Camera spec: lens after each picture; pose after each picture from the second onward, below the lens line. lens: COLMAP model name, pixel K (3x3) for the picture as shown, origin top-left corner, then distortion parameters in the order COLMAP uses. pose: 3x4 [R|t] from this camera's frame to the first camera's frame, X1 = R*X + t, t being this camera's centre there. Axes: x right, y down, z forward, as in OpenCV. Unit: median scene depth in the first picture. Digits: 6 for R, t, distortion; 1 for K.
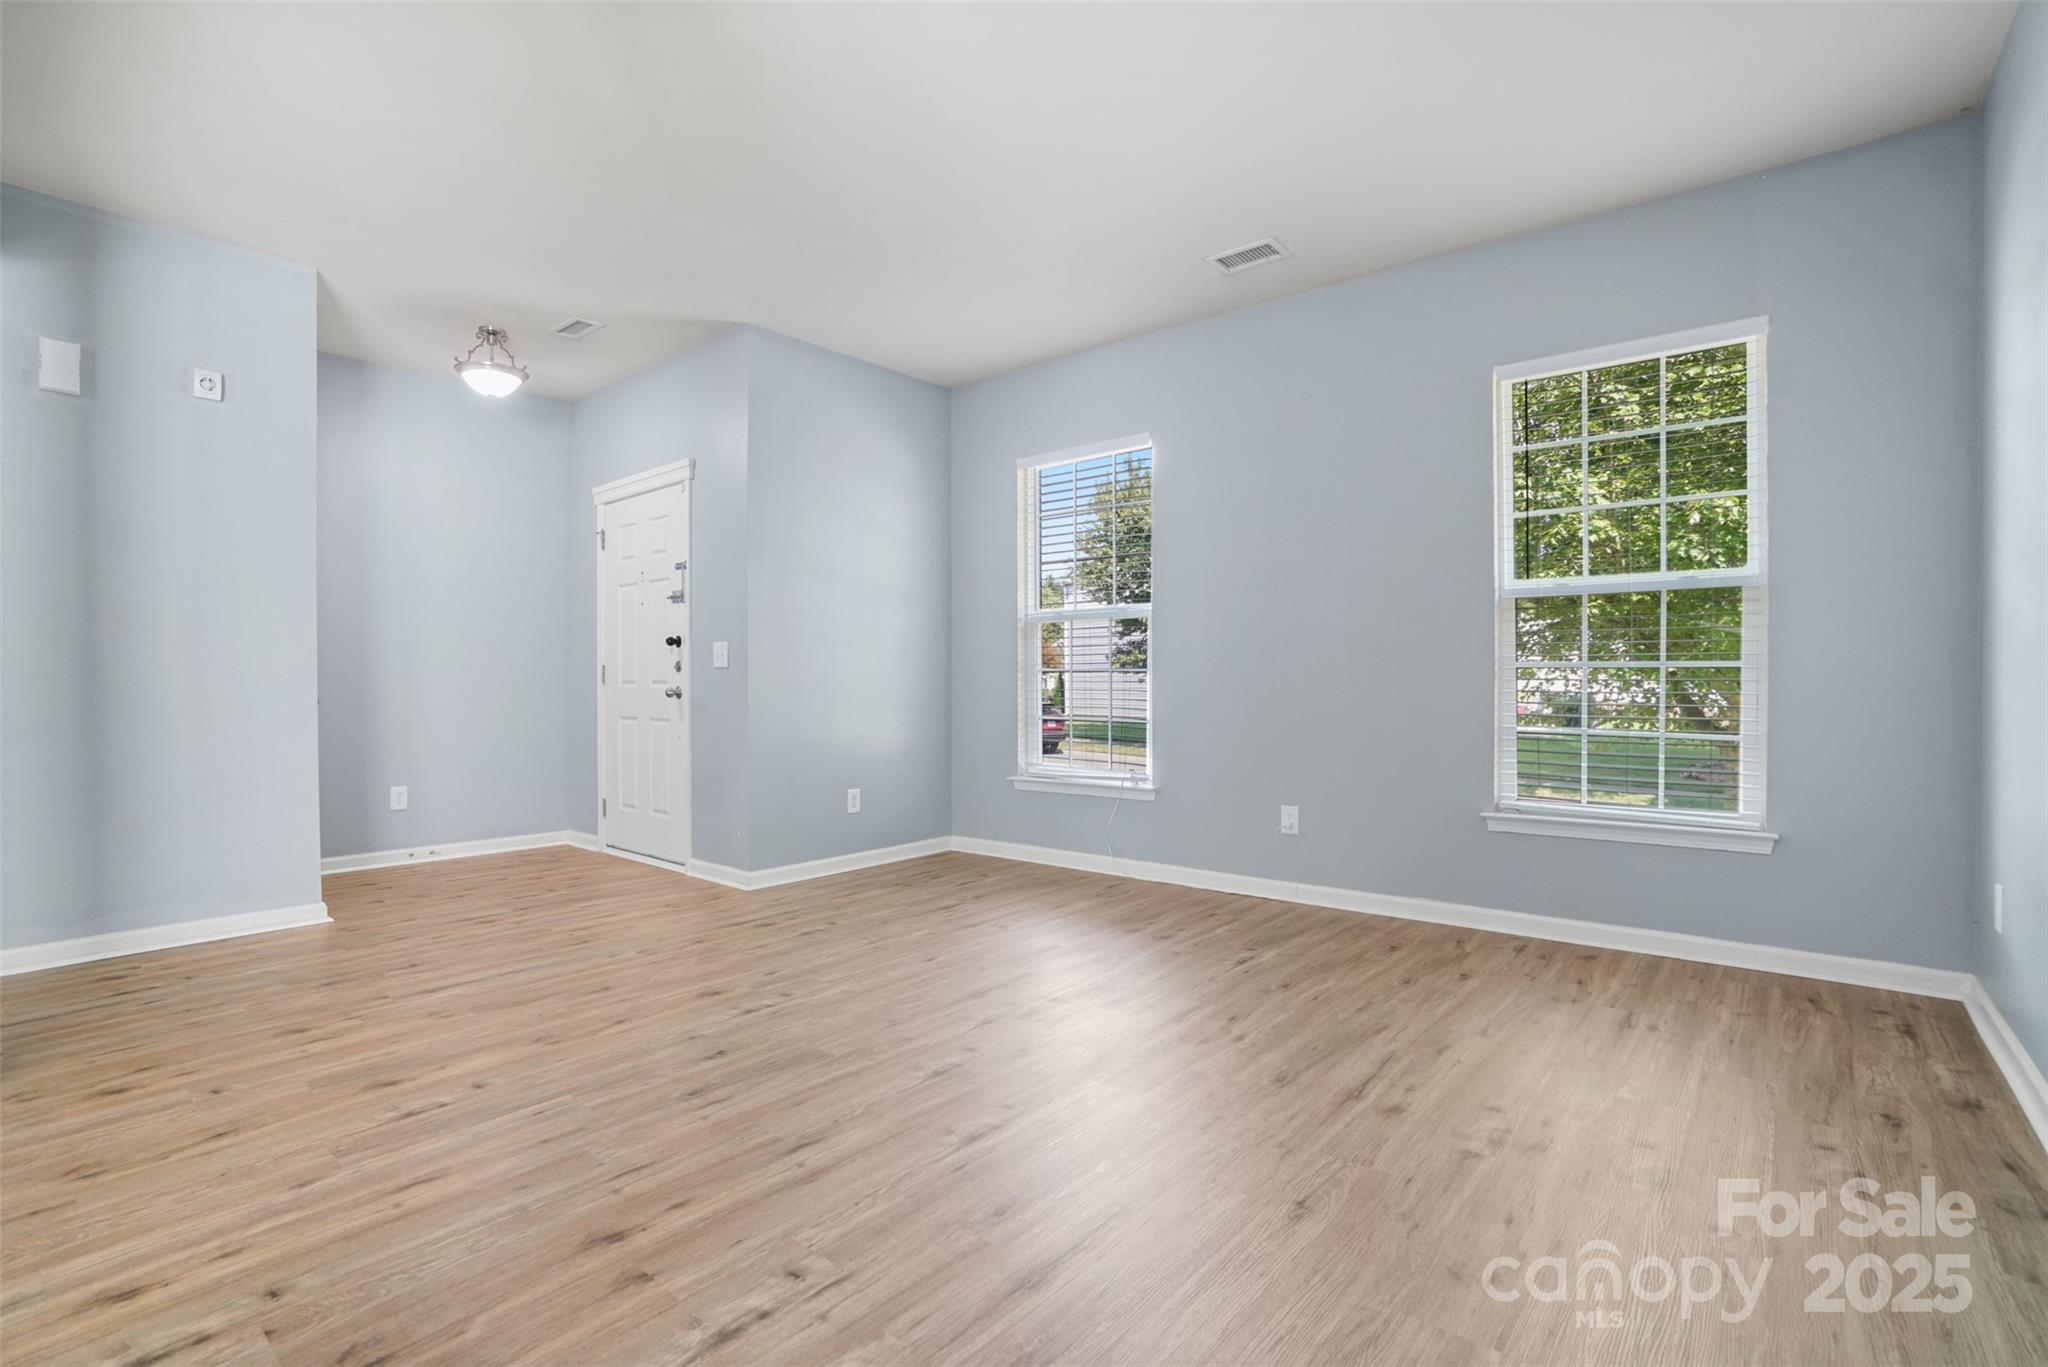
lens RADIAL K [[926.3, 0, 1022.0], [0, 926.3, 687.3], [0, 0, 1]] dist [-0.031043, 0.002752]
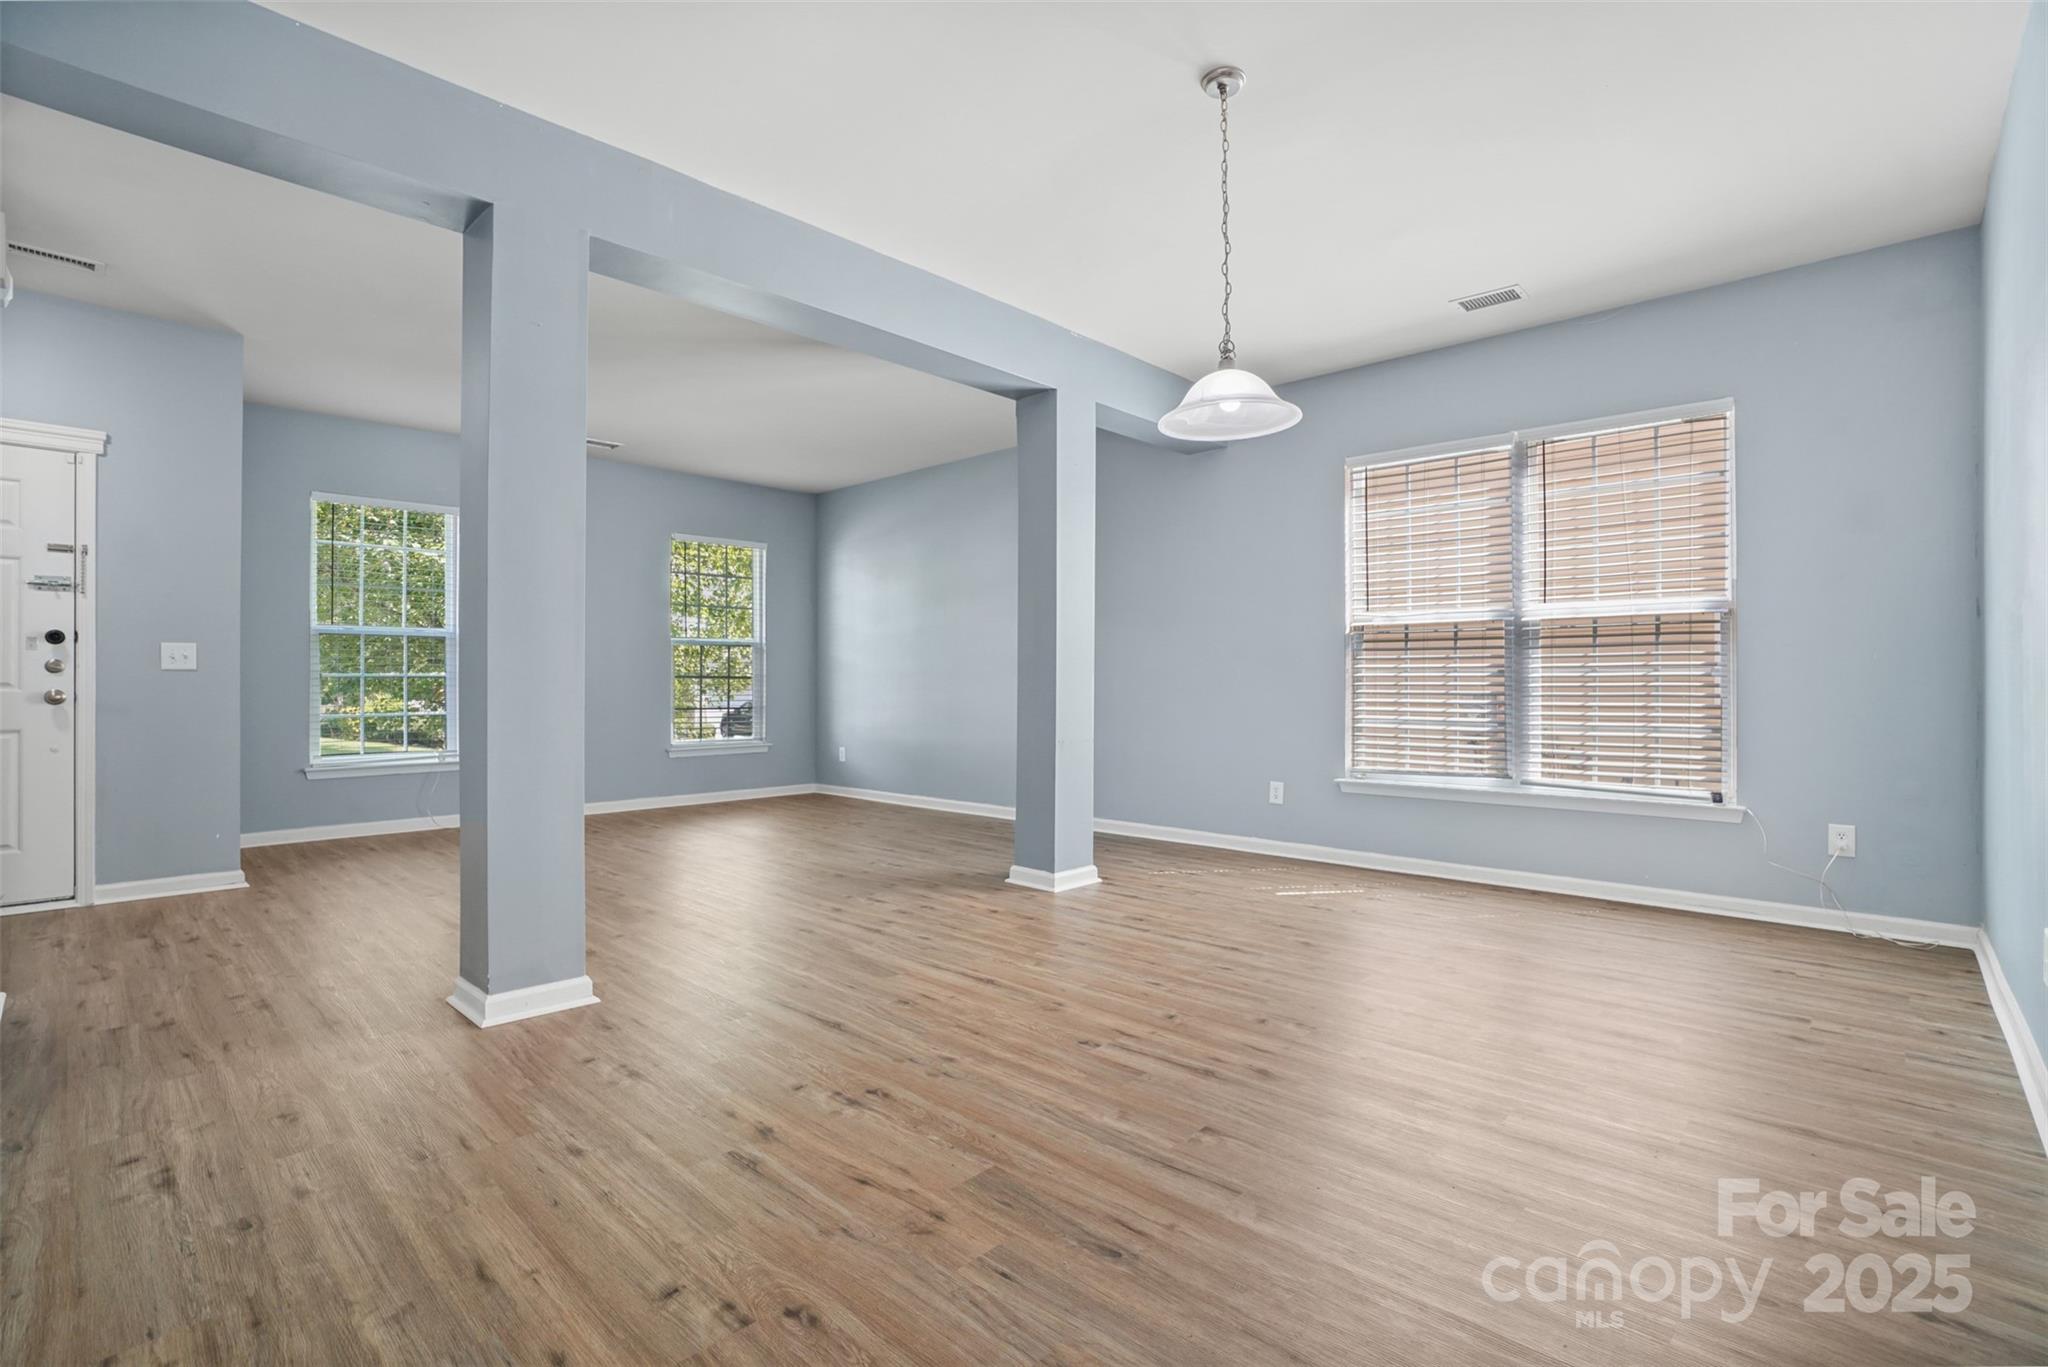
lens RADIAL K [[926.3, 0, 1036.5], [0, 926.3, 684.9], [0, 0, 1]] dist [-0.031043, 0.002752]
pose [[0.034713, 0.004989, 0.999385, -1.242405], [-0.000858, 0.999987, -0.004962, -0.002459], [-0.999397, -0.000686, 0.034717, 0.076819]]
